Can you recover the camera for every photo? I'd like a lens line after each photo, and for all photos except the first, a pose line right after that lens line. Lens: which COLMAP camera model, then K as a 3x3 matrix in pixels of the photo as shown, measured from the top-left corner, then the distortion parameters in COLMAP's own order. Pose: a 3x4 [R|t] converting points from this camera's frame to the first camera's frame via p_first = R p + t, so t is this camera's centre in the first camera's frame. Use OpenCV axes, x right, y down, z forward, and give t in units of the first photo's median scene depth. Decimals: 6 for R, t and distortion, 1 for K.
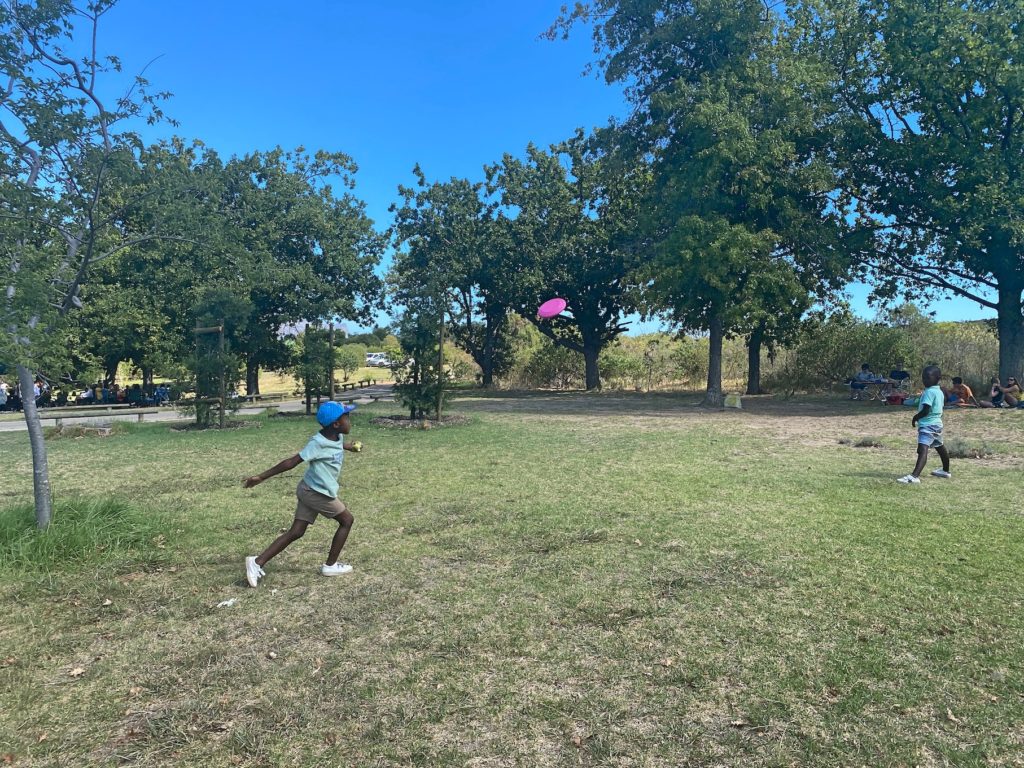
lens RADIAL K [[771.3, 0, 518.4], [0, 771.3, 377.8], [0, 0, 1]] dist [0.063888, 0.001111]
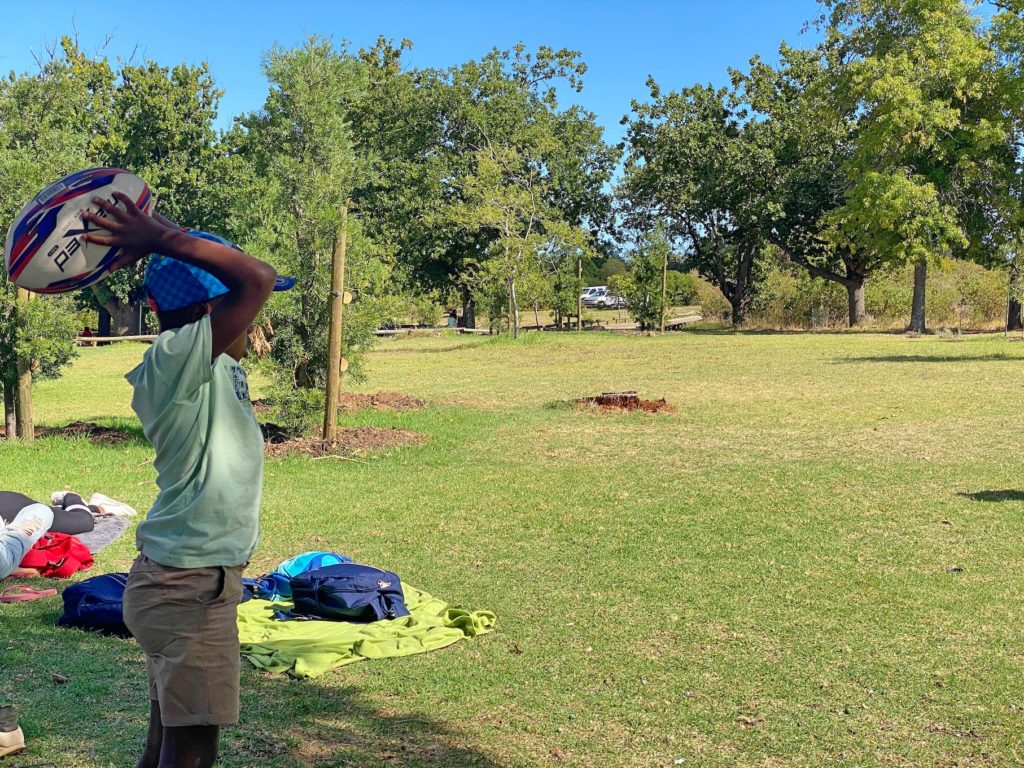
lens RADIAL K [[1558.7, 0, 513.0], [0, 1558.7, 383.5], [0, 0, 1]] dist [0.000509, 0.000000]
pose [[0.974781, 0.016793, -0.222530, 0.111845], [-0.010714, 0.999536, 0.028496, 0.031516], [0.222905, -0.025393, 0.974509, -0.758434]]
